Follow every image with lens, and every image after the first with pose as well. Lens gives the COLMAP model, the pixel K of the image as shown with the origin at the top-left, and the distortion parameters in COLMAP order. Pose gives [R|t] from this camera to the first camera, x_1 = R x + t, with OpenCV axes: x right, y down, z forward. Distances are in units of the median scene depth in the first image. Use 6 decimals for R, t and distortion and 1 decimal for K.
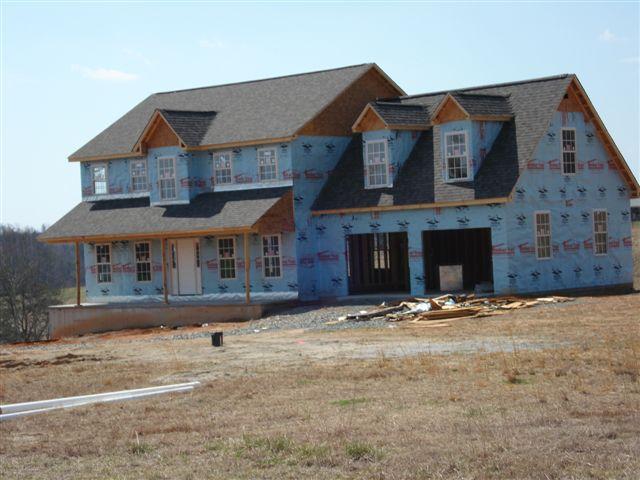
lens RADIAL K [[1580.3, 0, 320.0], [0, 1580.3, 240.0], [0, 0, 1]] dist [0.918432, -0.023624]
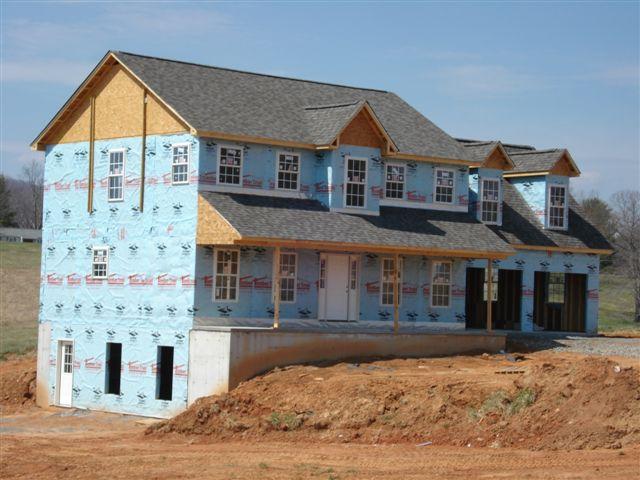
lens RADIAL K [[1580.3, 0, 320.0], [0, 1580.3, 240.0], [0, 0, 1]] dist [0.918432, -0.023624]
pose [[0.161242, 0.080847, 0.983598, -0.946396], [-0.052489, 0.995931, -0.073256, 0.055708], [-0.985518, -0.039816, 0.164829, 0.895769]]
